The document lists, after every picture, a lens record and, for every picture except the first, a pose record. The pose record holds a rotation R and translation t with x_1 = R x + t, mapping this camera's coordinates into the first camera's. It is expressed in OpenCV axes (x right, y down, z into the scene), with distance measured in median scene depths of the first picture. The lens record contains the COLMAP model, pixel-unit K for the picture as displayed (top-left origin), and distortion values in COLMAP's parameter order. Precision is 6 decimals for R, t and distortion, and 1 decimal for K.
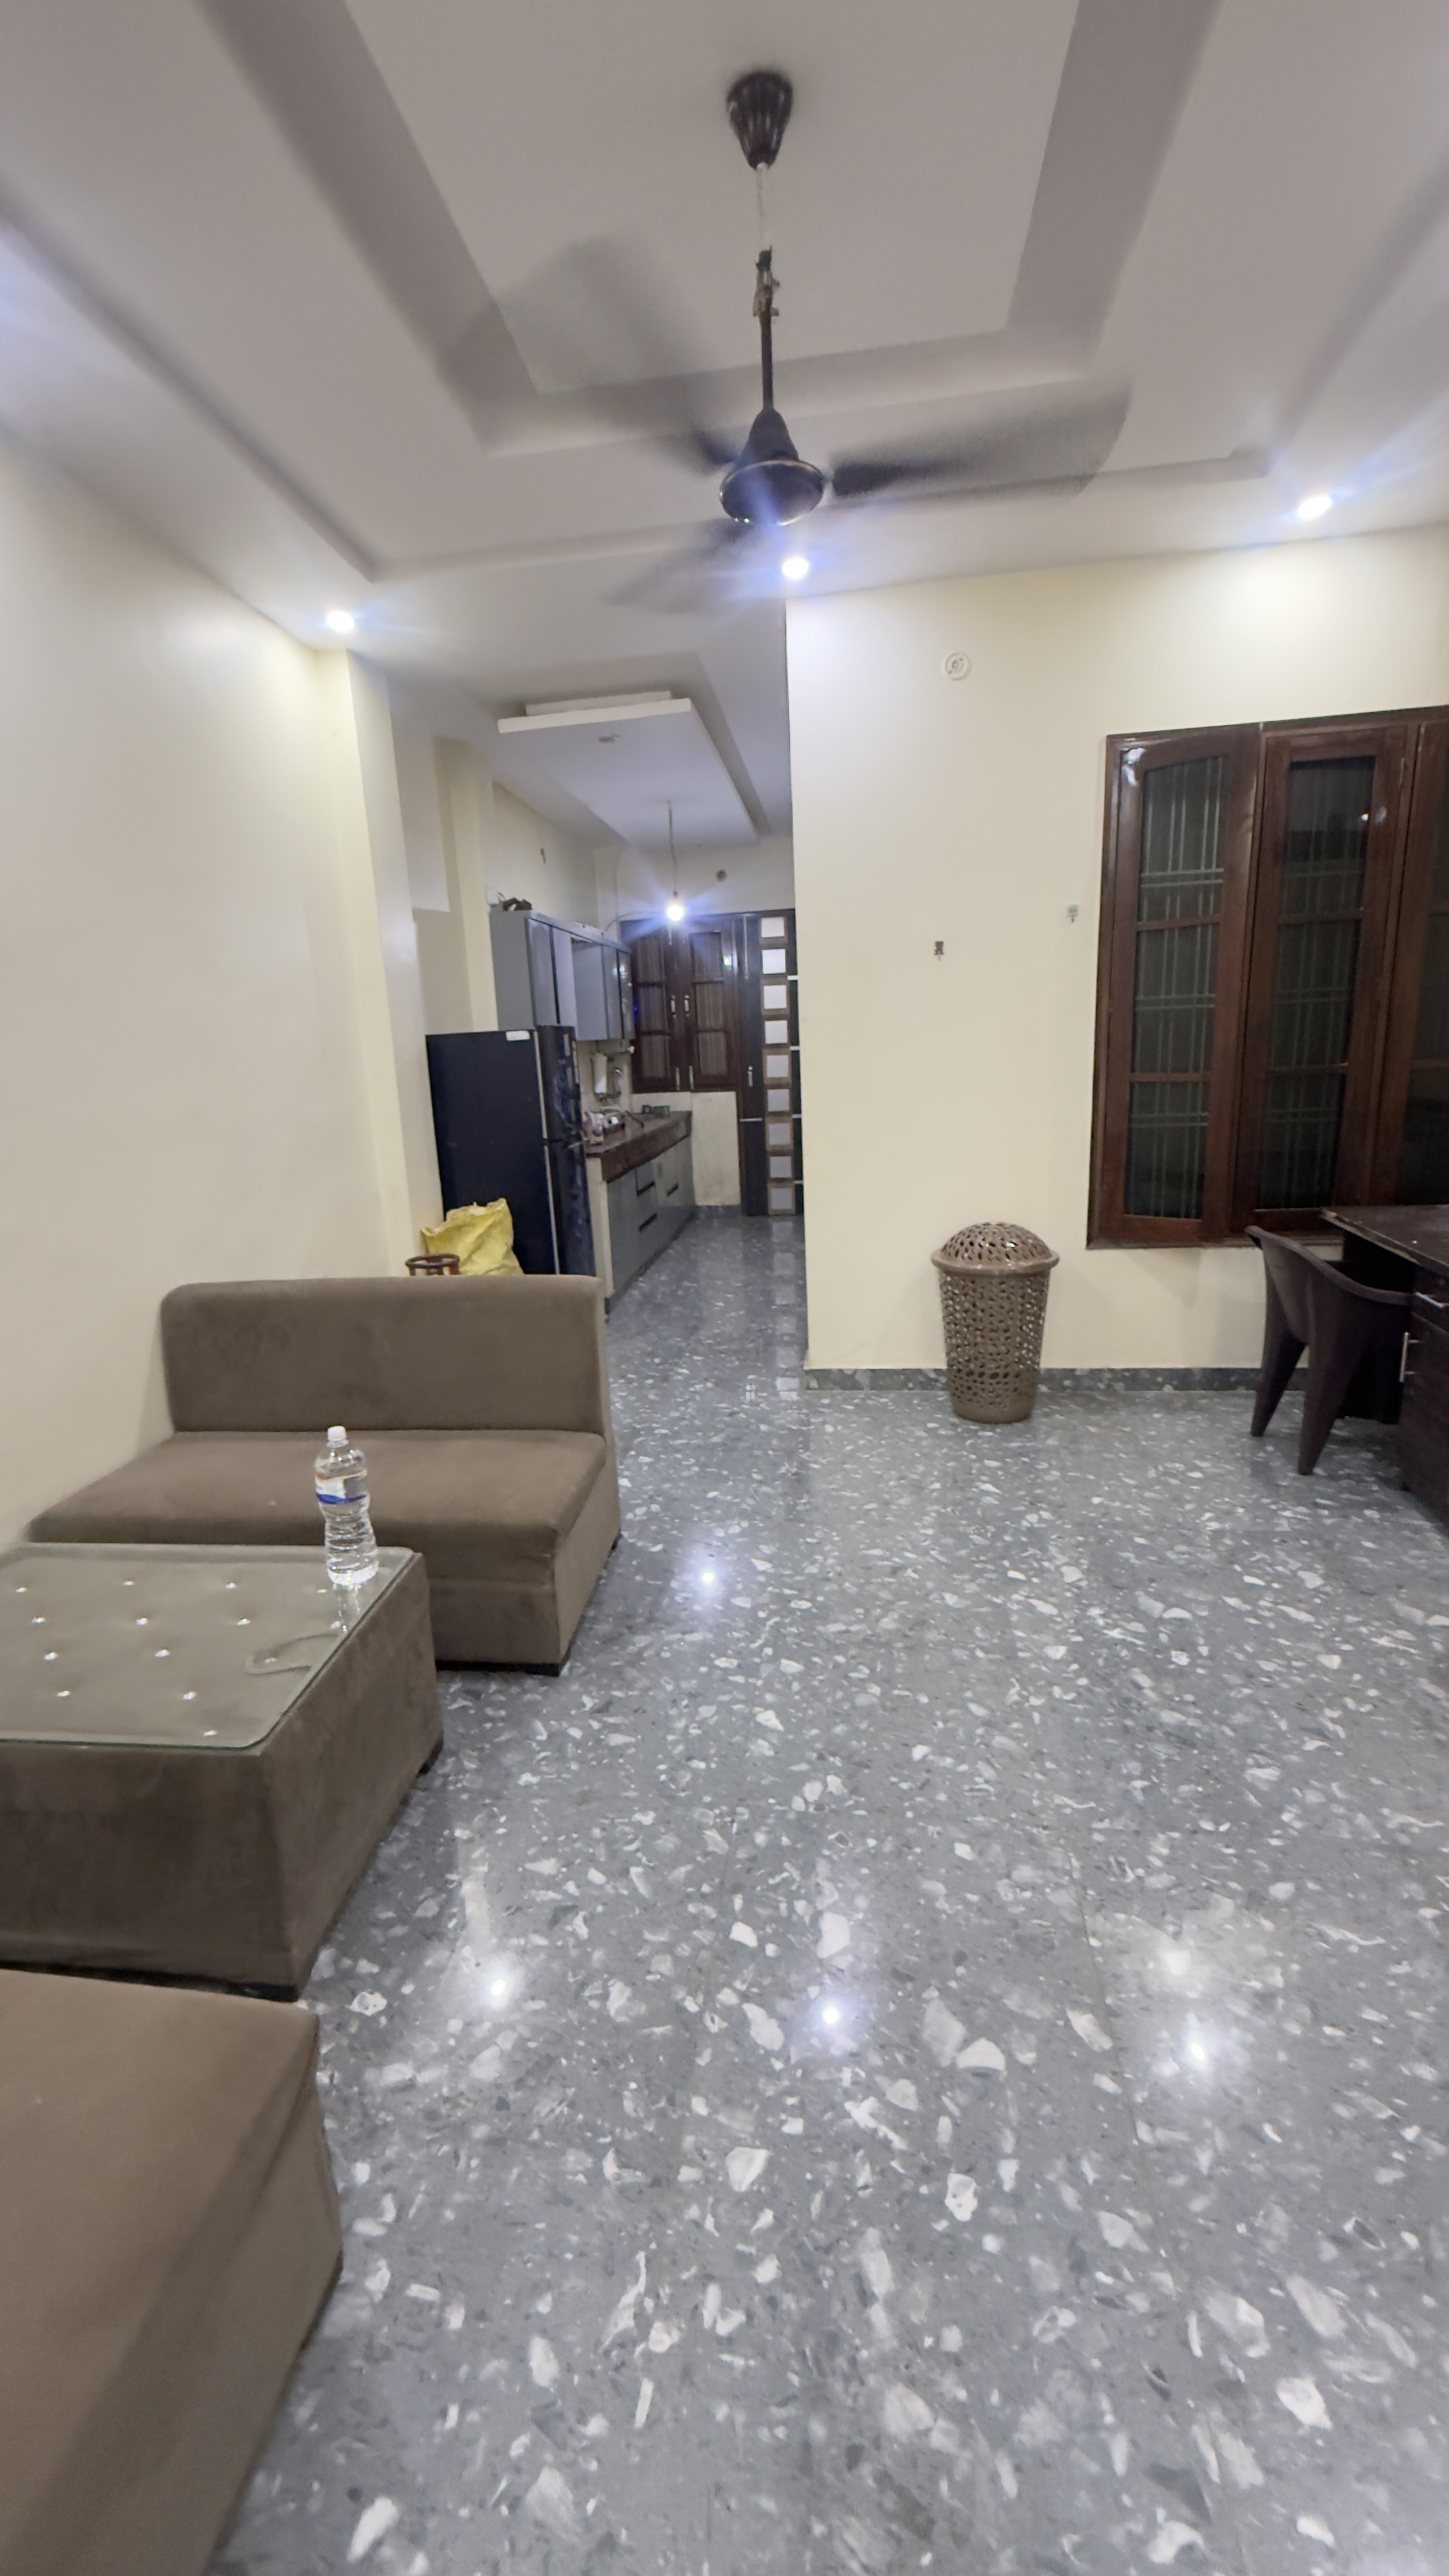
lens RADIAL K [[1026.9, 0, 719.9], [0, 1026.9, 1282.6], [0, 0, 1]] dist [0.000946, -0.000362]
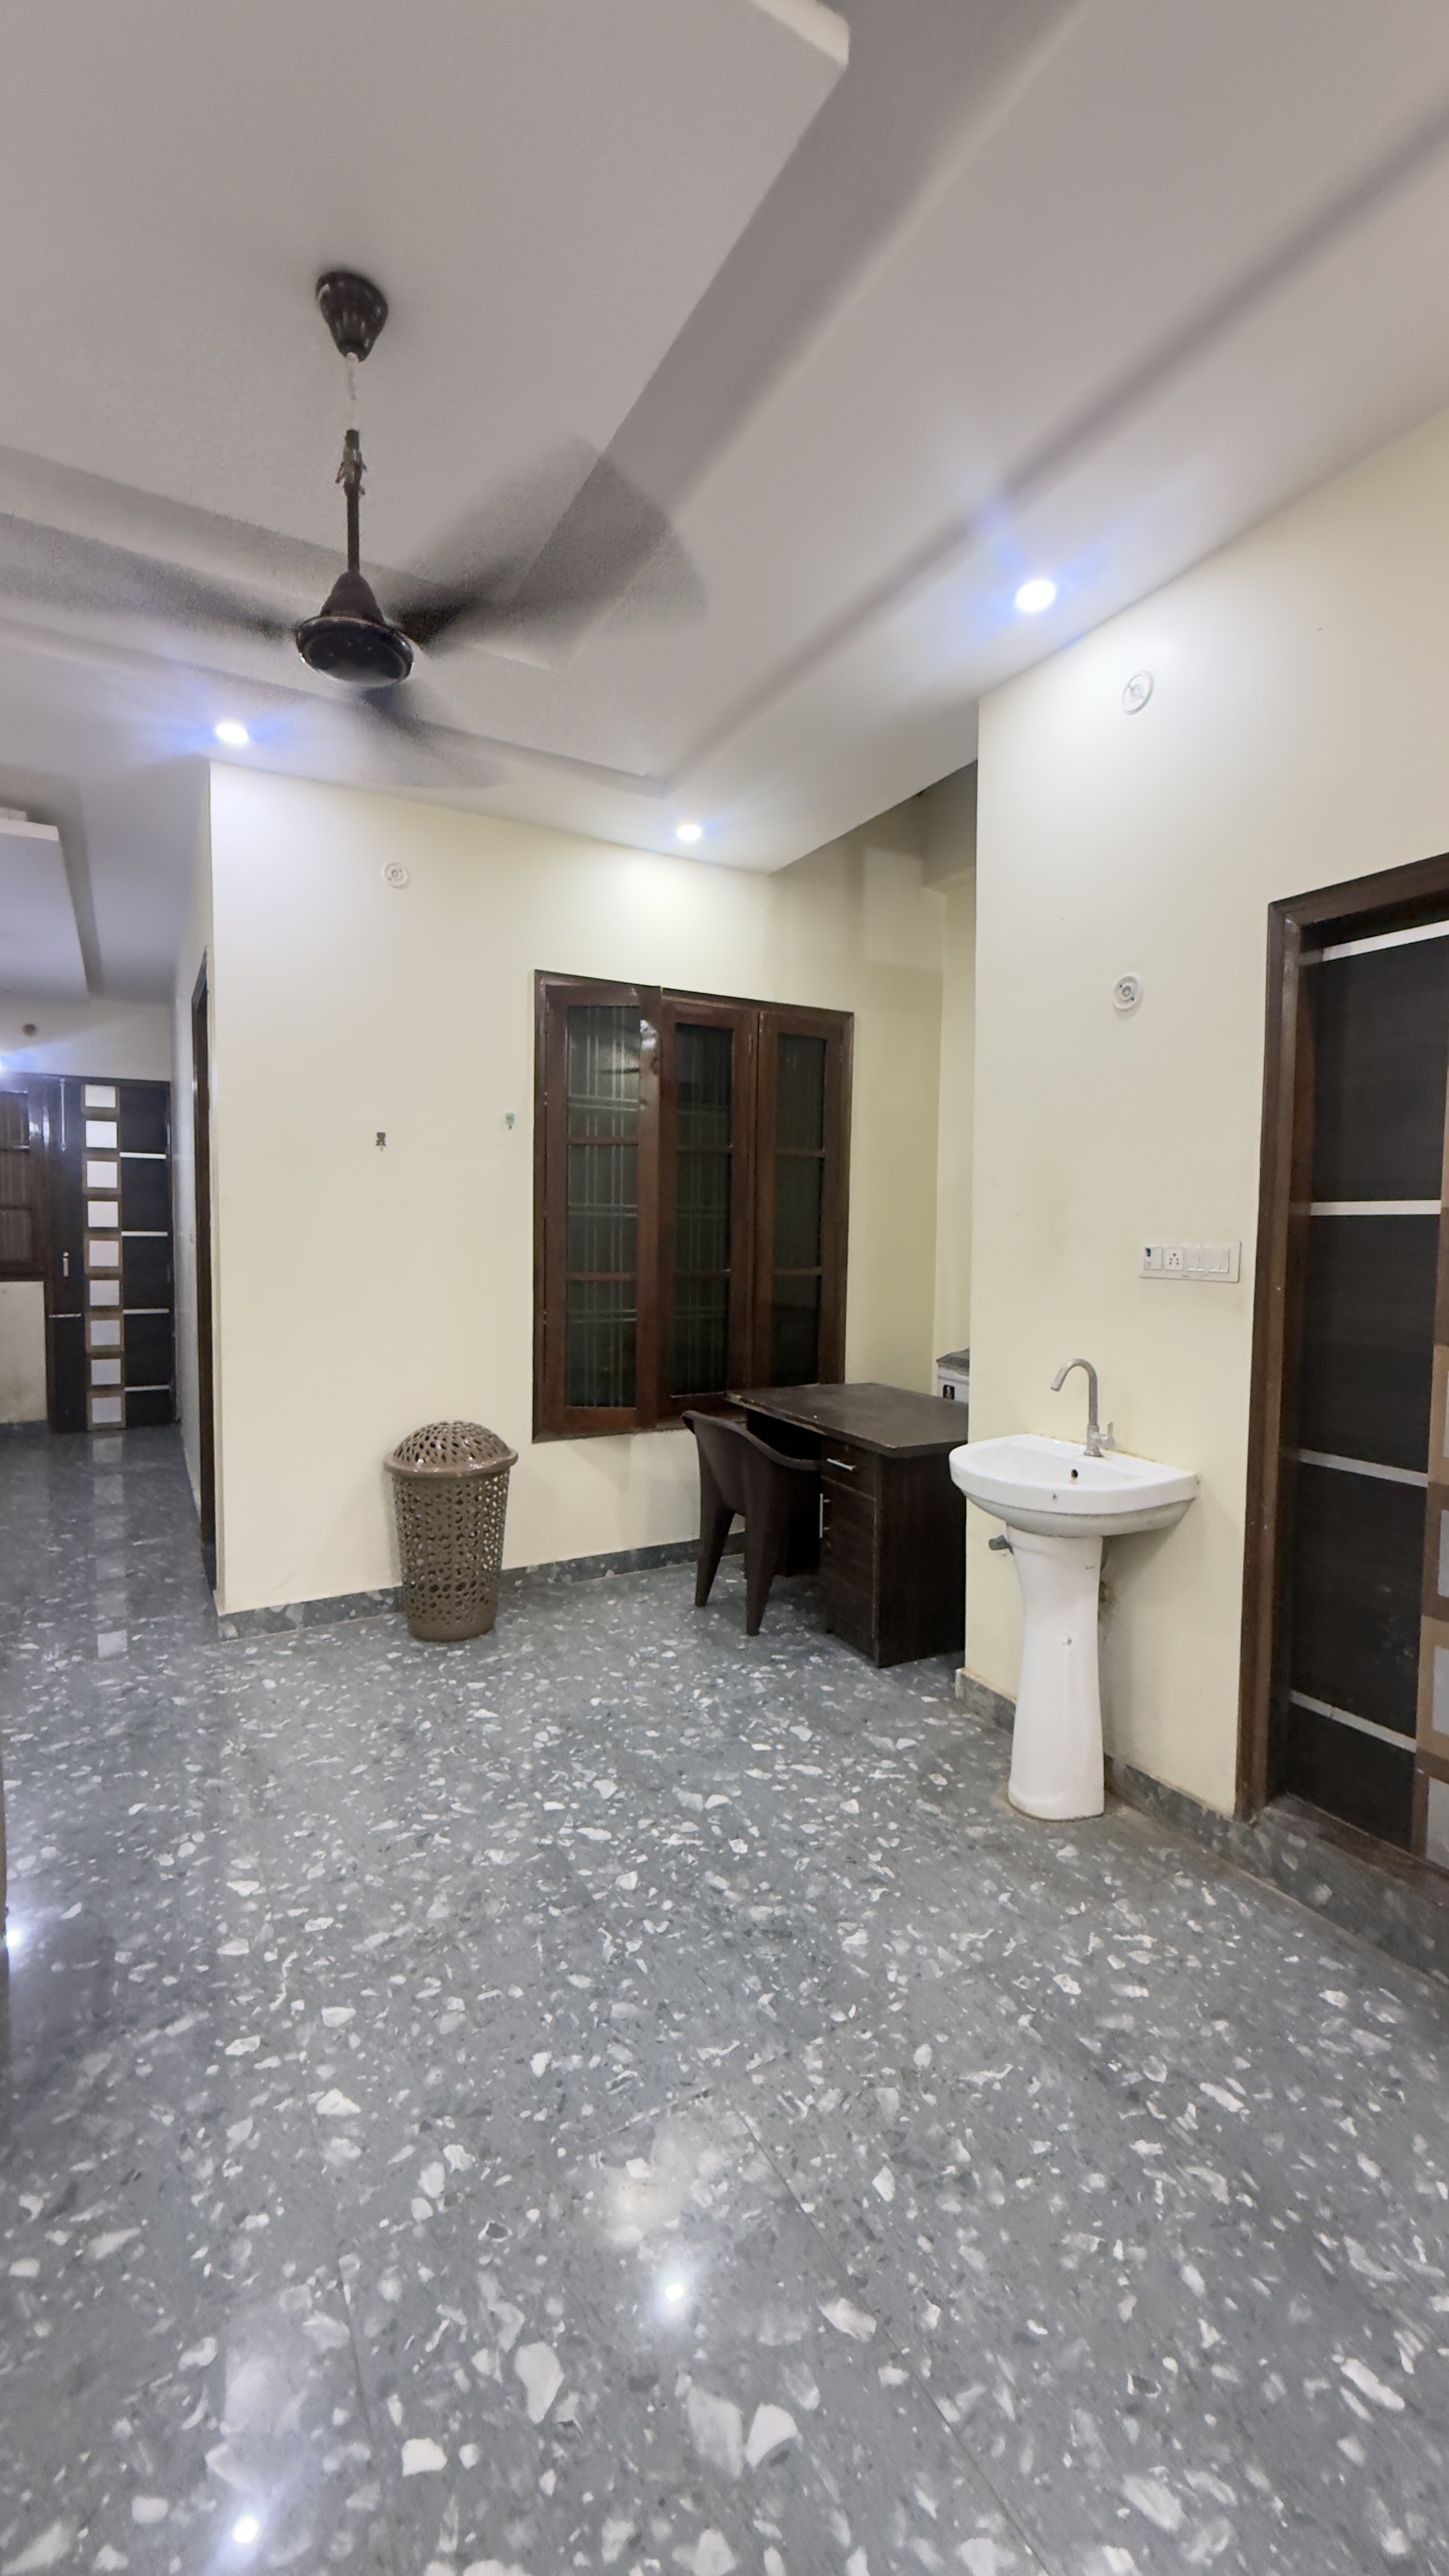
lens RADIAL K [[1026.9, 0, 719.9], [0, 1026.9, 1282.6], [0, 0, 1]] dist [0.000946, -0.000362]
pose [[0.795191, 0.024080, 0.605881, -0.154850], [0.092185, 0.982795, -0.160049, -0.012787], [-0.599310, 0.183123, 0.779290, 0.110730]]
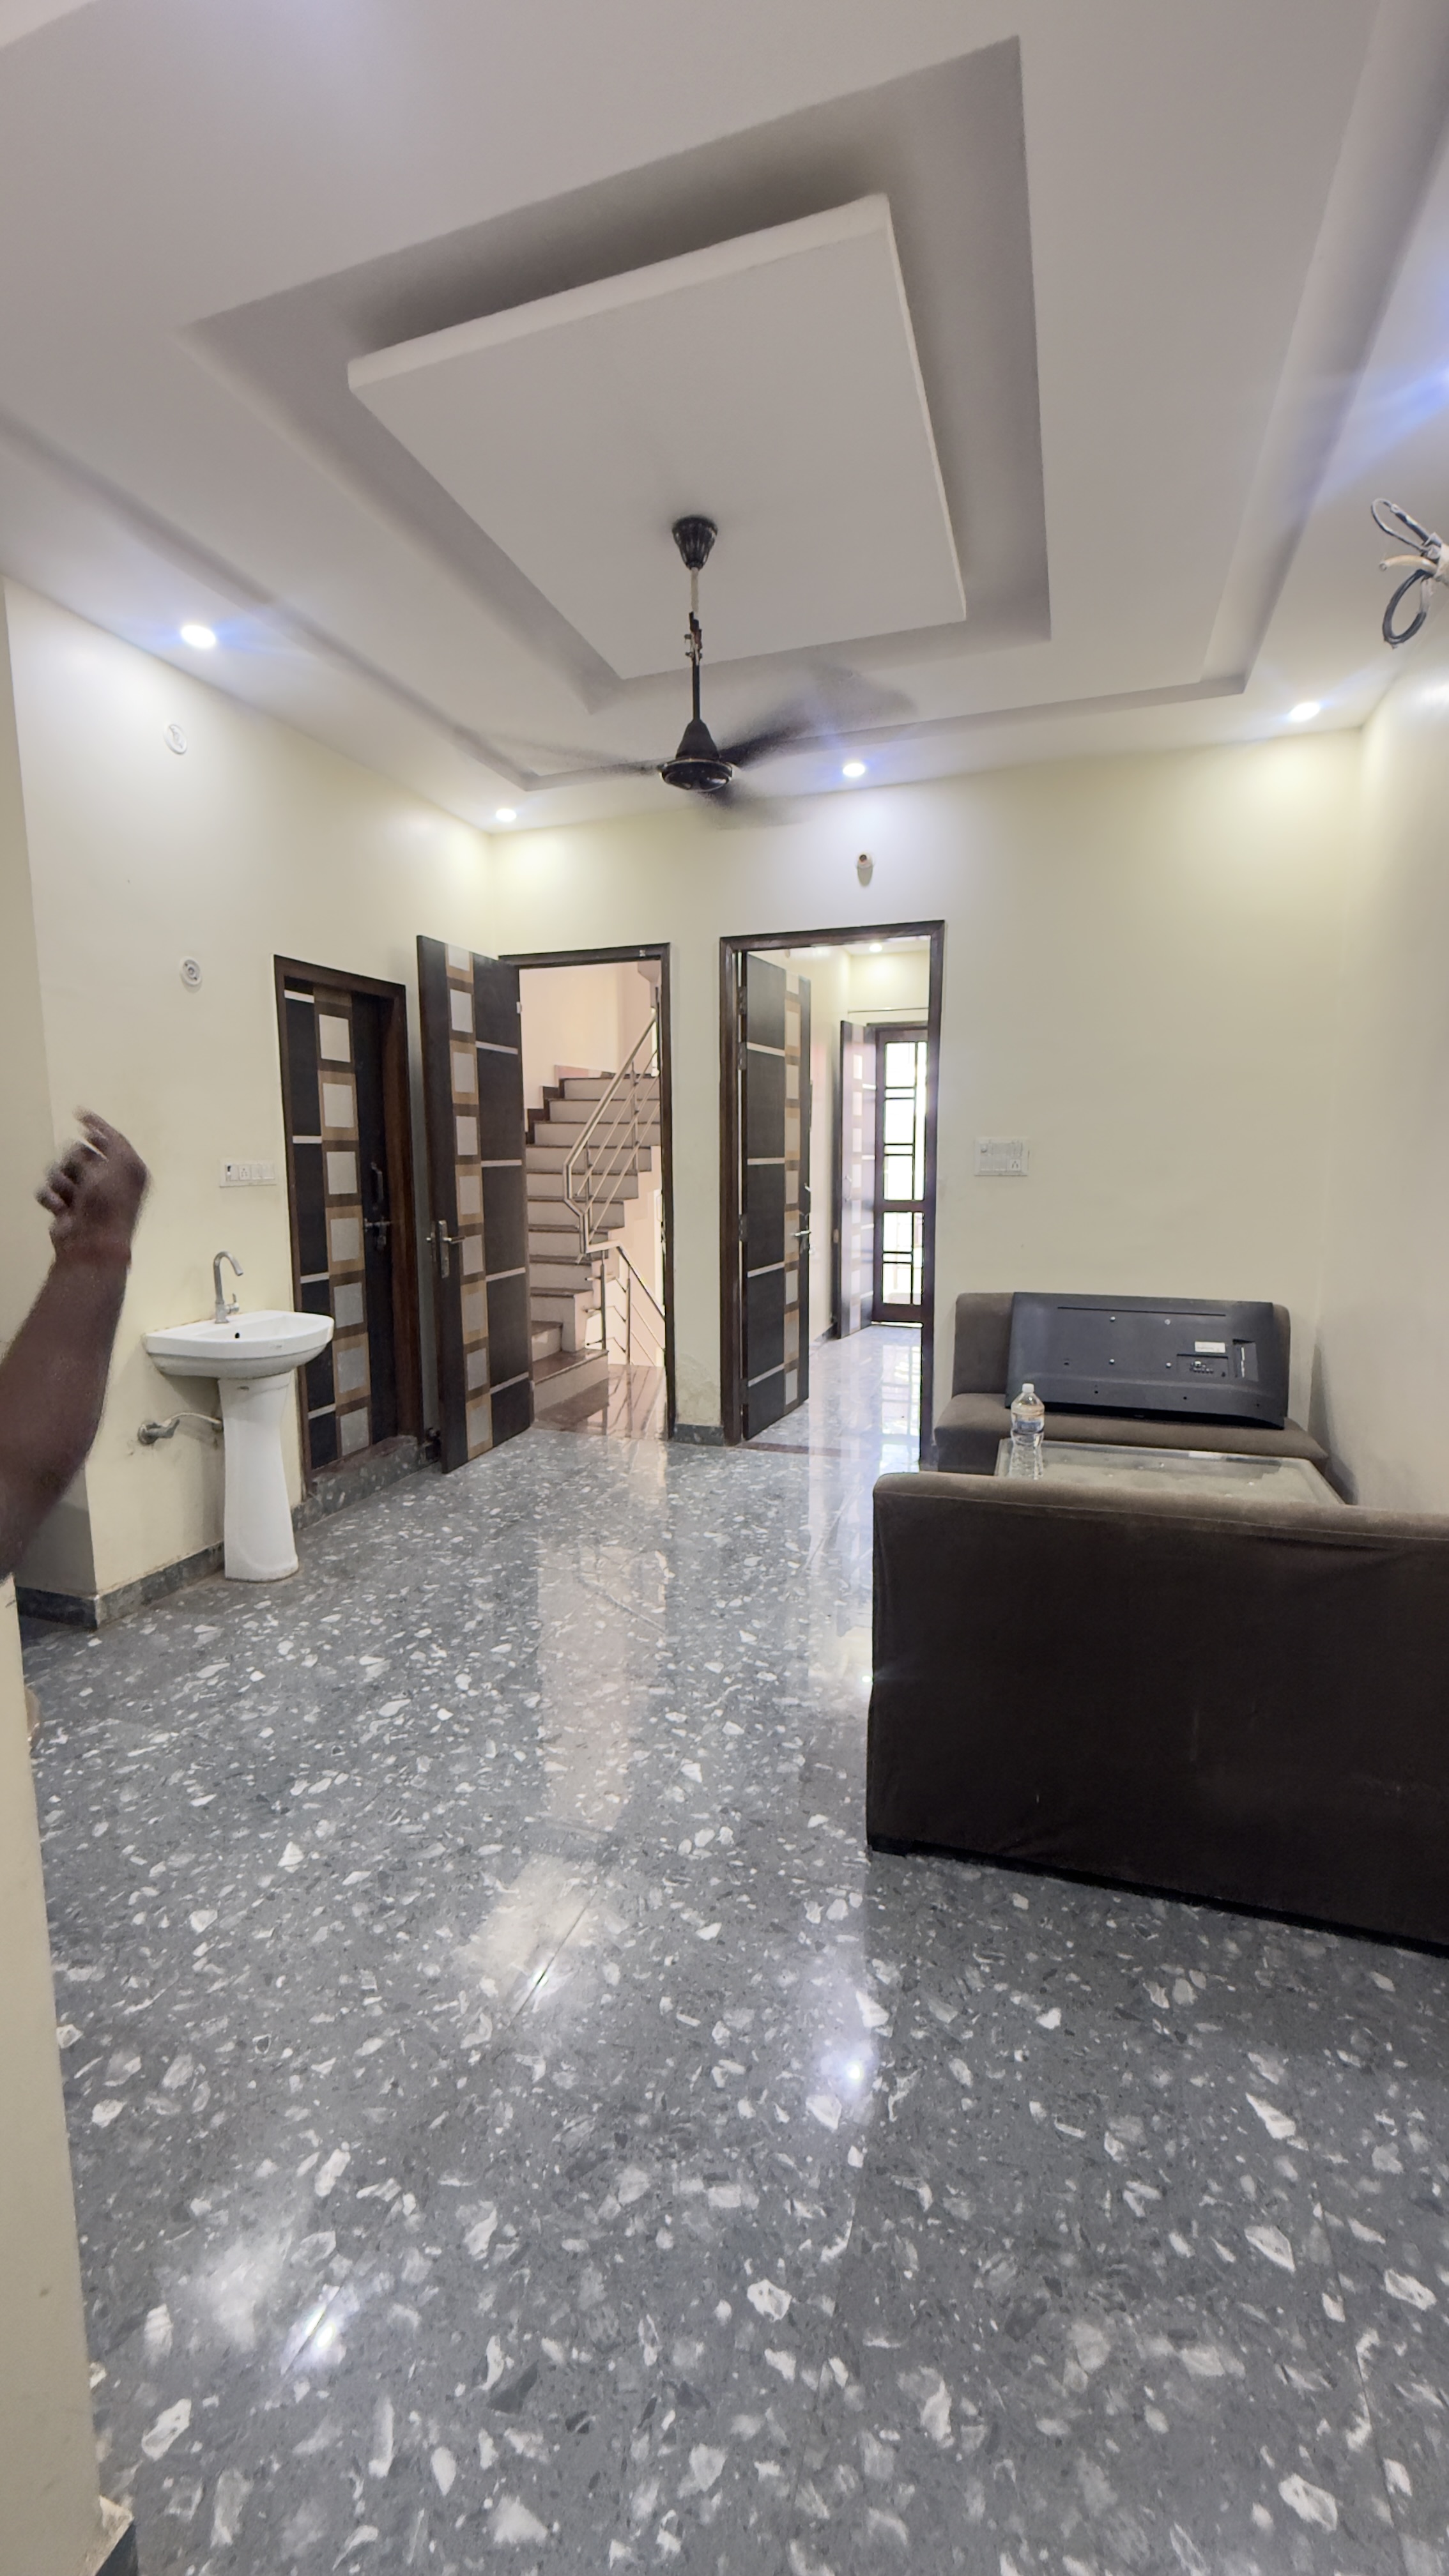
lens RADIAL K [[1026.9, 0, 719.9], [0, 1026.9, 1282.6], [0, 0, 1]] dist [0.000946, -0.000362]
pose [[-0.979047, 0.026285, 0.201930, -0.161067], [0.095146, 0.935781, 0.339502, -0.379841], [-0.180038, 0.351601, -0.918674, 1.647539]]
